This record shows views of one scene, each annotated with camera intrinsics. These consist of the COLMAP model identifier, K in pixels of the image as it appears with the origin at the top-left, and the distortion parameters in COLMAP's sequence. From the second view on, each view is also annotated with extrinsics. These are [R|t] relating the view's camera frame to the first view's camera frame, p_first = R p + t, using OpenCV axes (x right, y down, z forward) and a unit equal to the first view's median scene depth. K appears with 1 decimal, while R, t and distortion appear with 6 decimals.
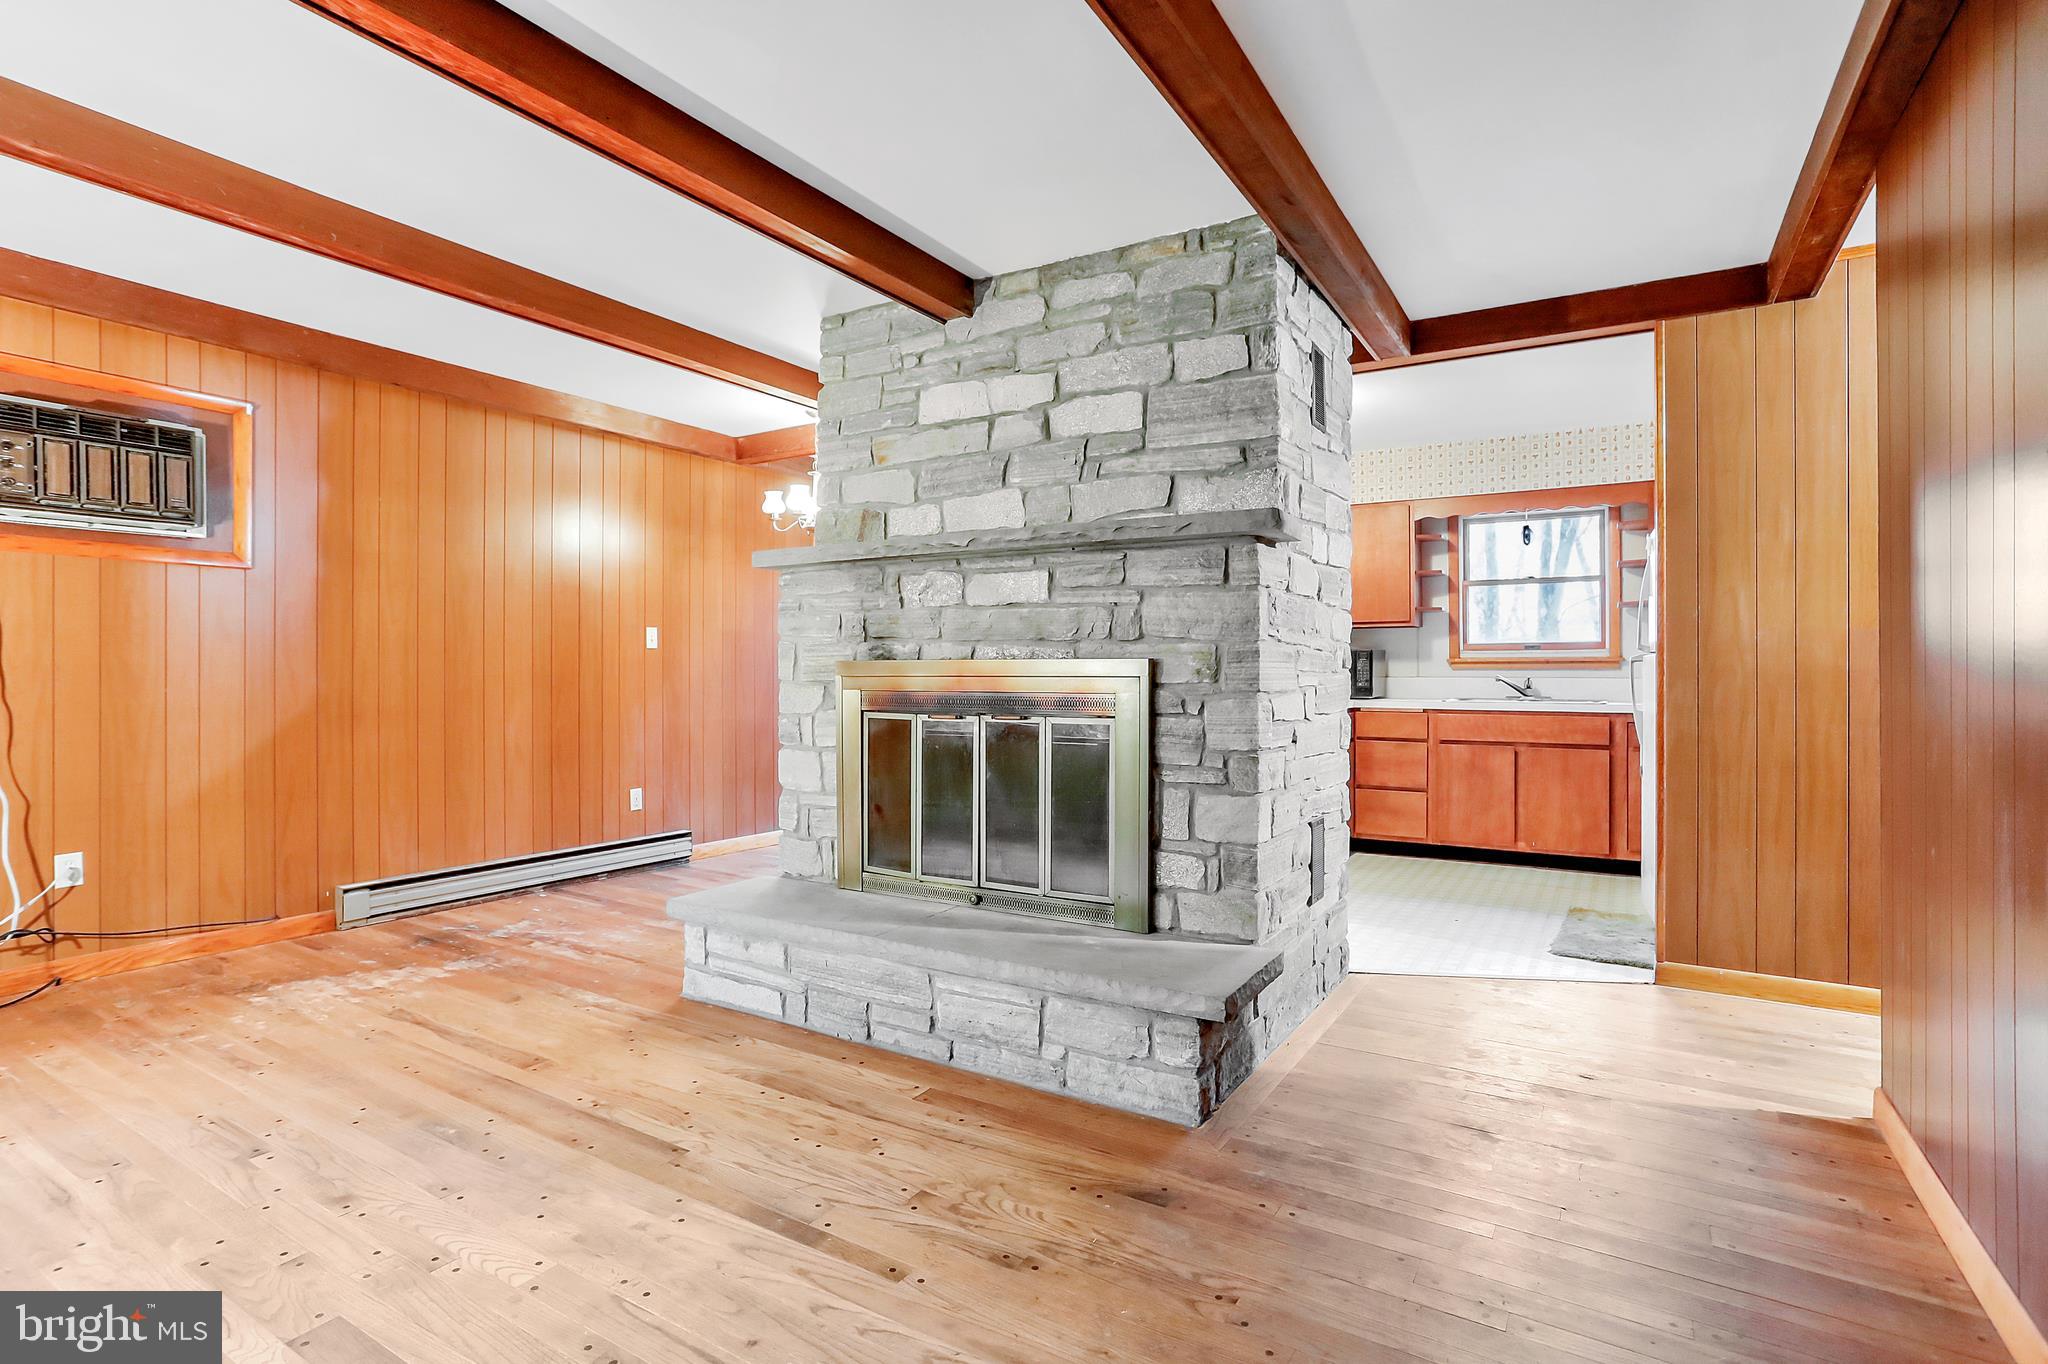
lens RADIAL K [[1001.3, 0, 1018.4], [0, 1001.3, 679.5], [0, 0, 1]] dist [-0.060429, 0.022574]
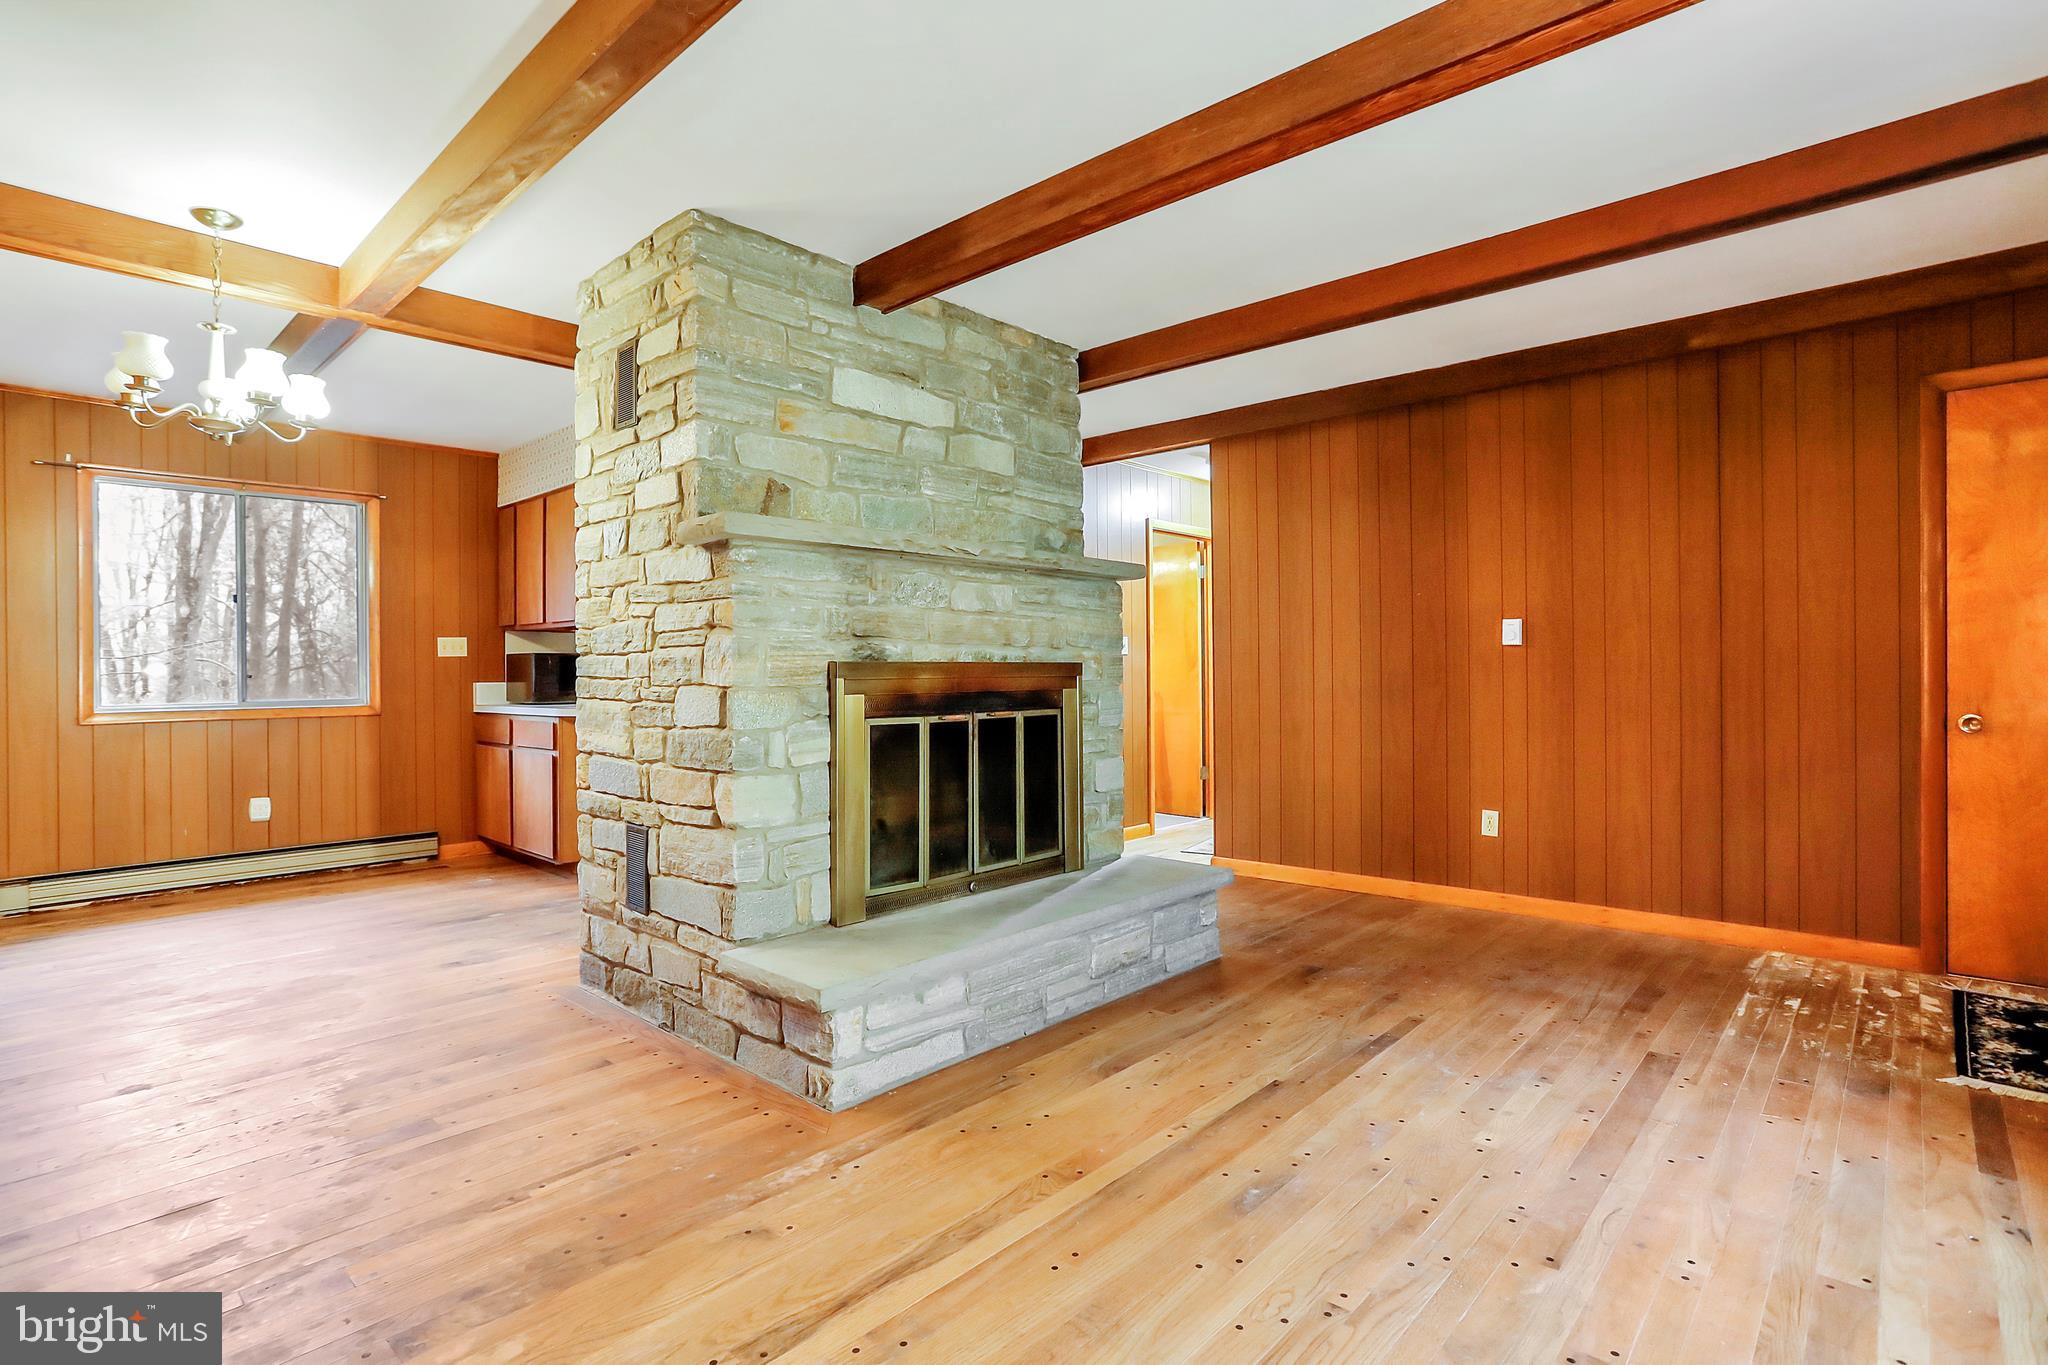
lens RADIAL K [[1001.3, 0, 1018.4], [0, 1001.3, 680.0], [0, 0, 1]] dist [-0.060429, 0.022574]
pose [[0.188063, -0.007701, 0.982127, -1.143405], [0.015801, 0.999864, 0.004814, -0.004906], [-0.982030, 0.014613, 0.188159, 0.794313]]
